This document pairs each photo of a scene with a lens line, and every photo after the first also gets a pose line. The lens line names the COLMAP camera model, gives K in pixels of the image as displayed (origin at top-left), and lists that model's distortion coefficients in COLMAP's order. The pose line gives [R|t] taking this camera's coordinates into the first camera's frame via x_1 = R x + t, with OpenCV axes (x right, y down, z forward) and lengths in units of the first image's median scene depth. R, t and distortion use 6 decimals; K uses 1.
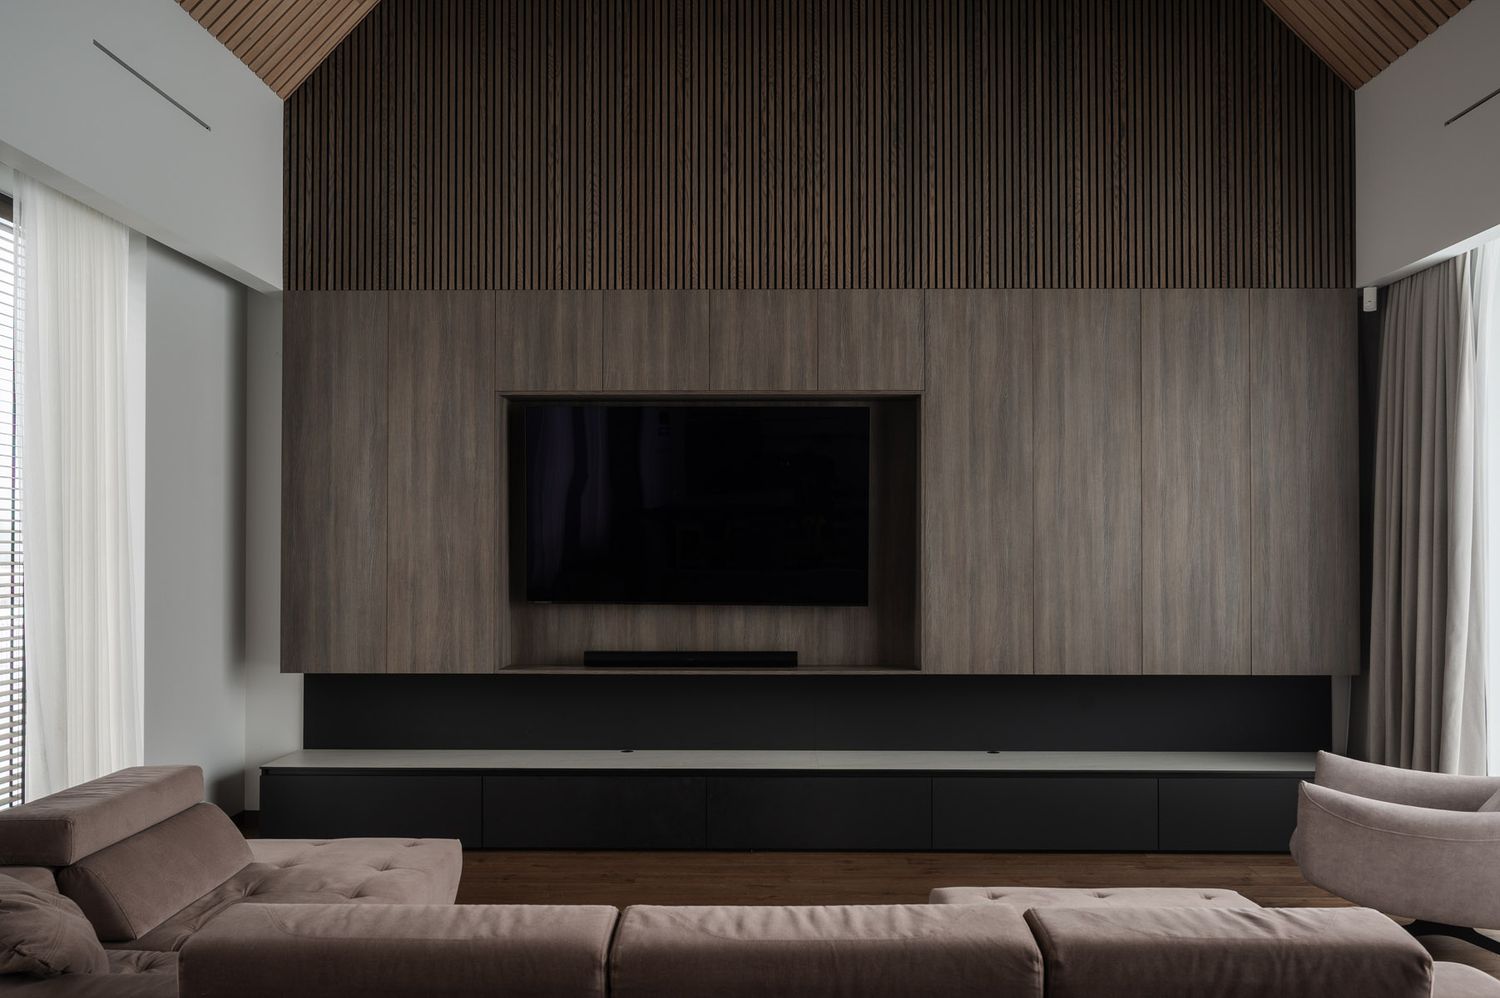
lens RADIAL K [[1267.8, 0, 750.3], [0, 1267.8, 518.5], [0, 0, 1]] dist [-0.001764, -0.001136]
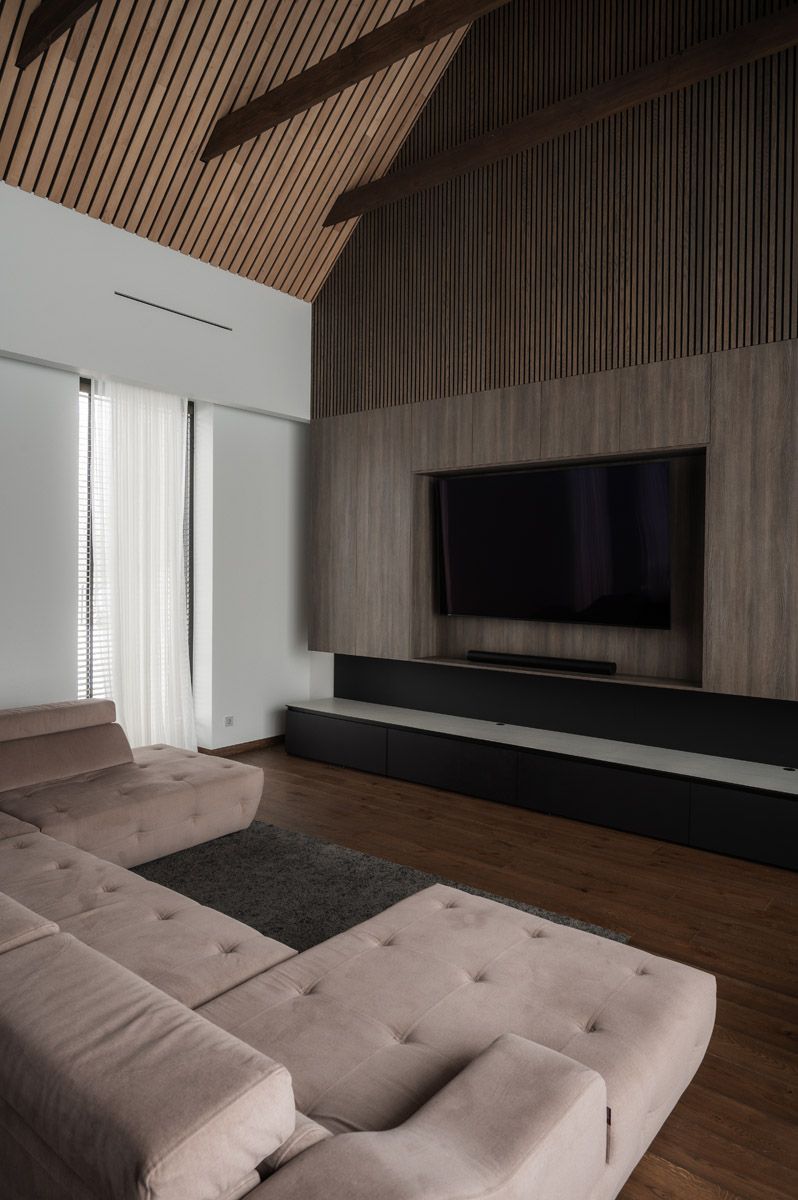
lens RADIAL K [[761.0, 0, 399.2], [0, 761.0, 578.3], [0, 0, 1]] dist [0.003626, -0.001271]
pose [[0.785158, 0.013209, -0.619155, 0.342281], [0.003161, 0.999674, 0.025336, 0.002100], [0.619288, -0.021850, 0.784860, 0.289304]]
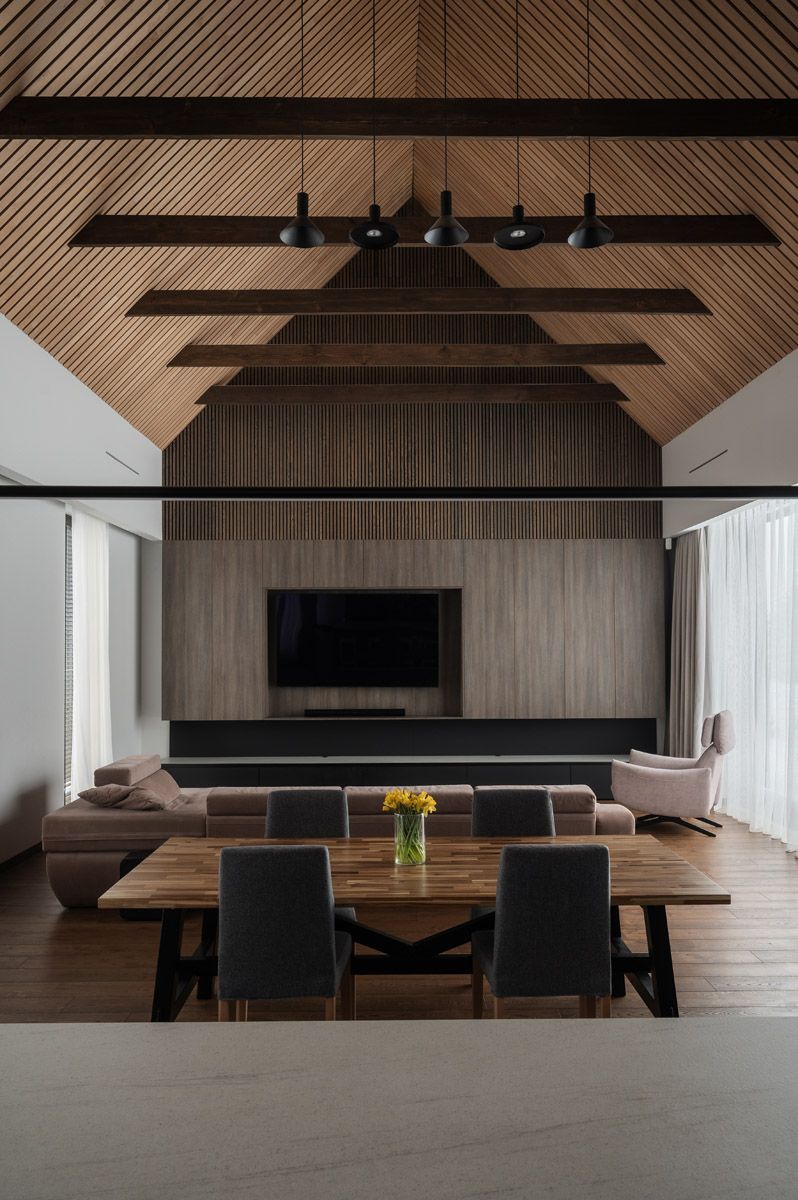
lens RADIAL K [[834.4, 0, 400.8], [0, 834.4, 614.0], [0, 0, 1]] dist [-0.006115, 0.001879]
pose [[0.999702, -0.004234, 0.024046, -0.003124], [0.004593, 0.999878, -0.014913, -0.033886], [-0.023980, 0.015019, 0.999600, -0.407348]]
